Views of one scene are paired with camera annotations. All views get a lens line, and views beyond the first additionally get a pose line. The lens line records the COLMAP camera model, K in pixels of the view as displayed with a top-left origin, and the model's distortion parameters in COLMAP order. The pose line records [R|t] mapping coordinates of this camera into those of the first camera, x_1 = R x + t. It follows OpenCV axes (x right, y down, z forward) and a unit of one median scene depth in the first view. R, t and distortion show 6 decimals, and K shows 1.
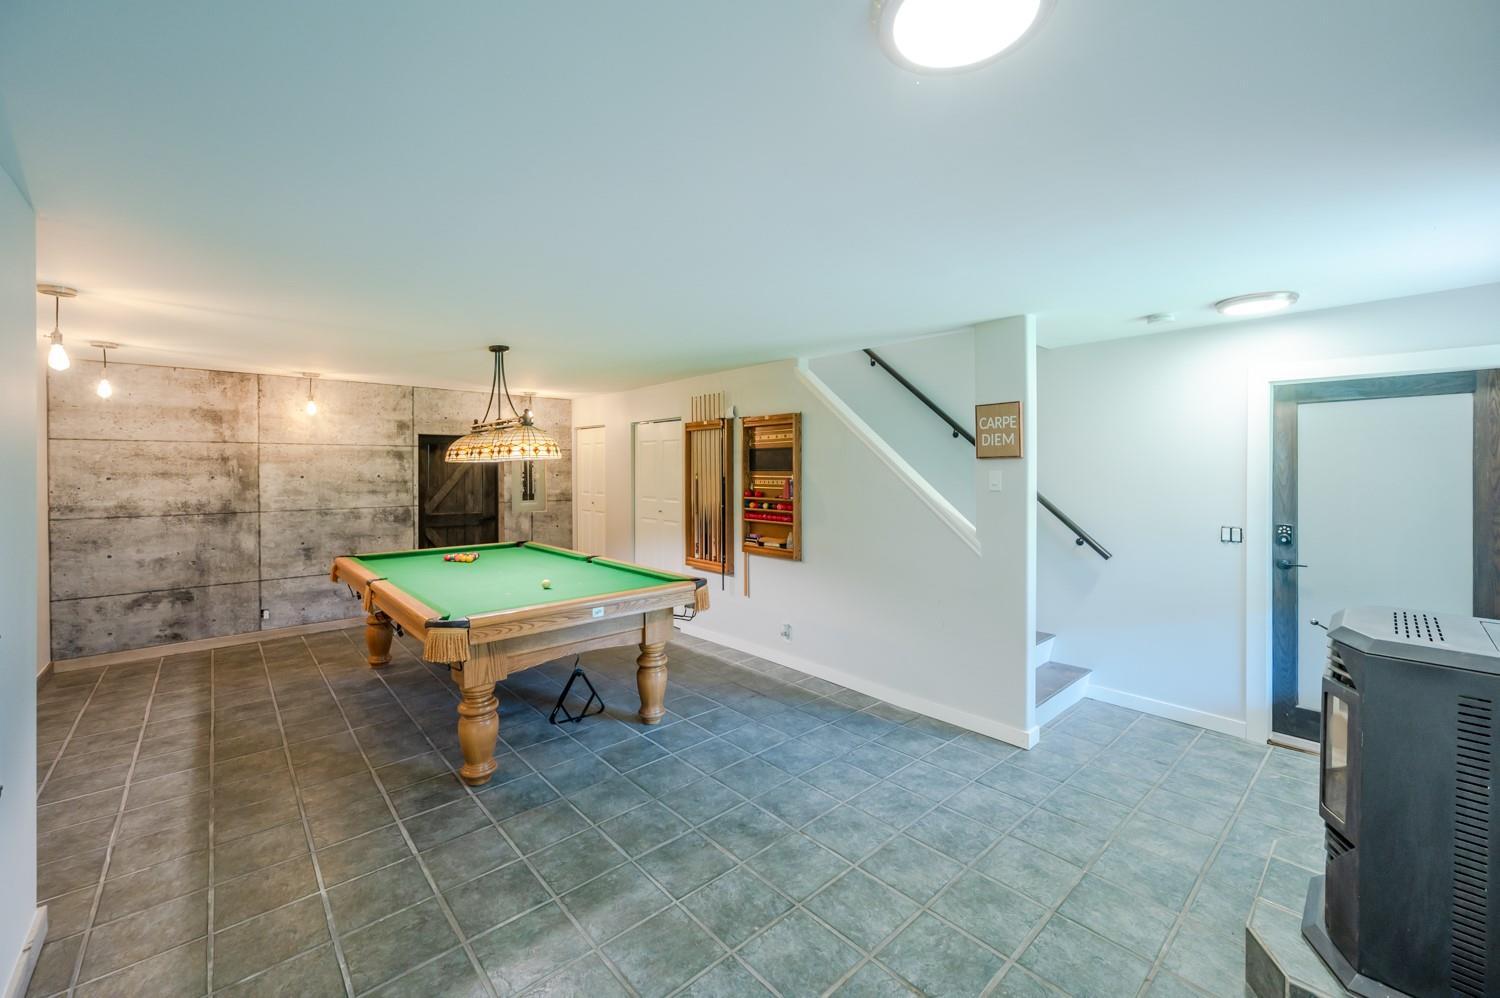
lens RADIAL K [[595.4, 0, 751.3], [0, 595.4, 478.4], [0, 0, 1]] dist [-0.000884, -0.000044]
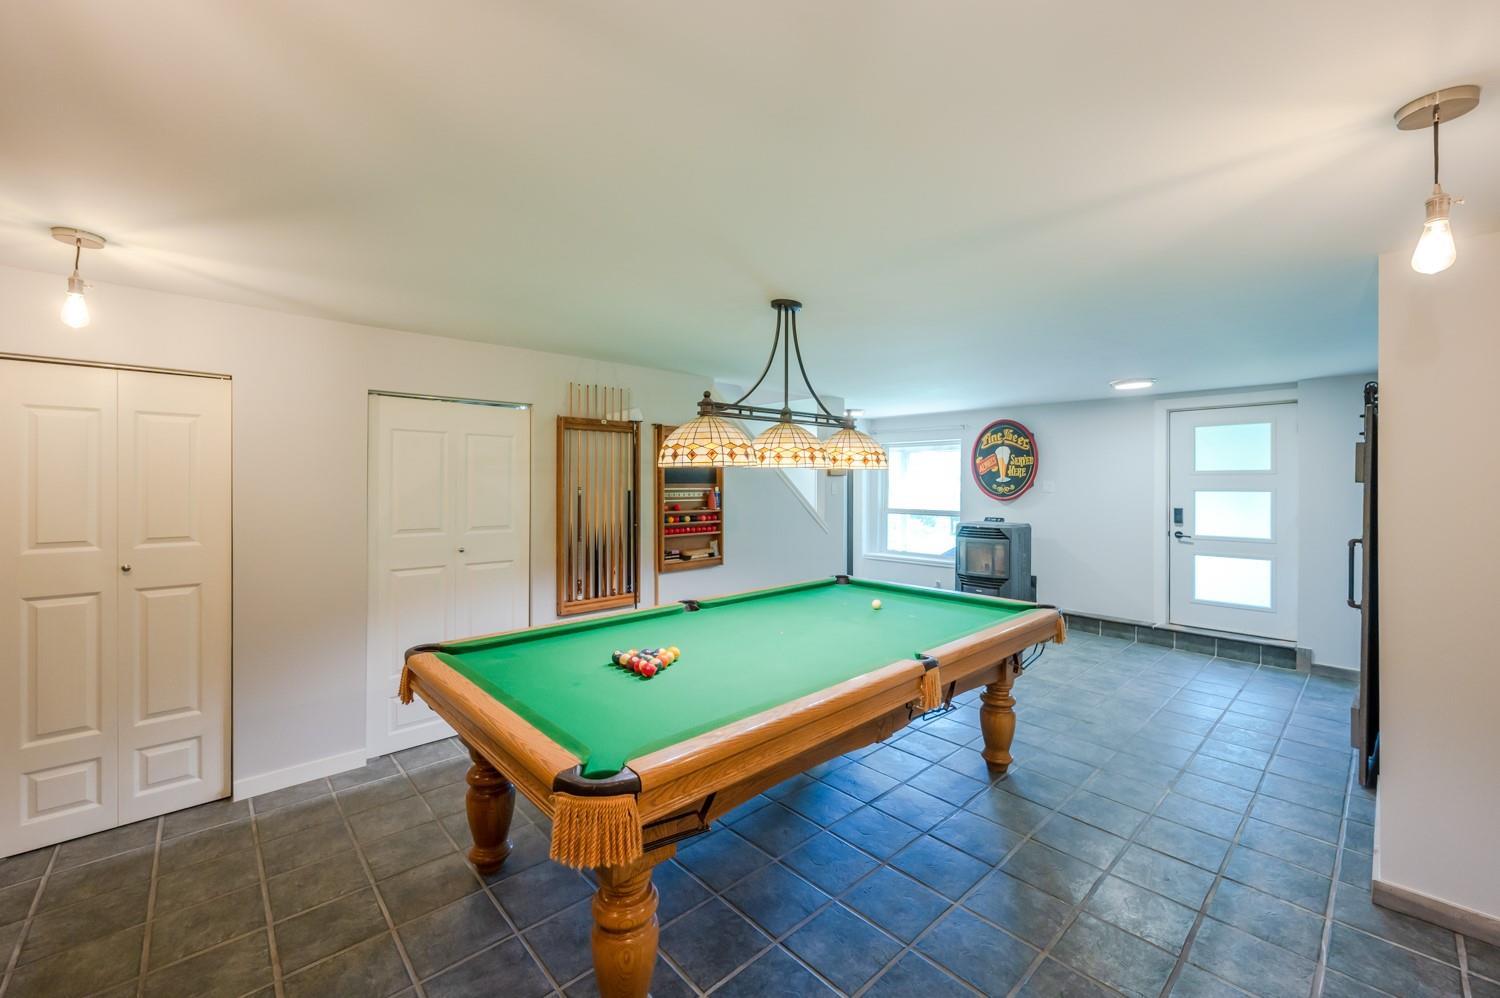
lens RADIAL K [[595.4, 0, 751.3], [0, 595.4, 478.4], [0, 0, 1]] dist [-0.000884, -0.000044]
pose [[-0.012781, 0.005032, 0.999906, -0.957202], [0.011235, 0.999925, -0.004889, -0.014706], [-0.999855, 0.011171, -0.012837, 0.903686]]
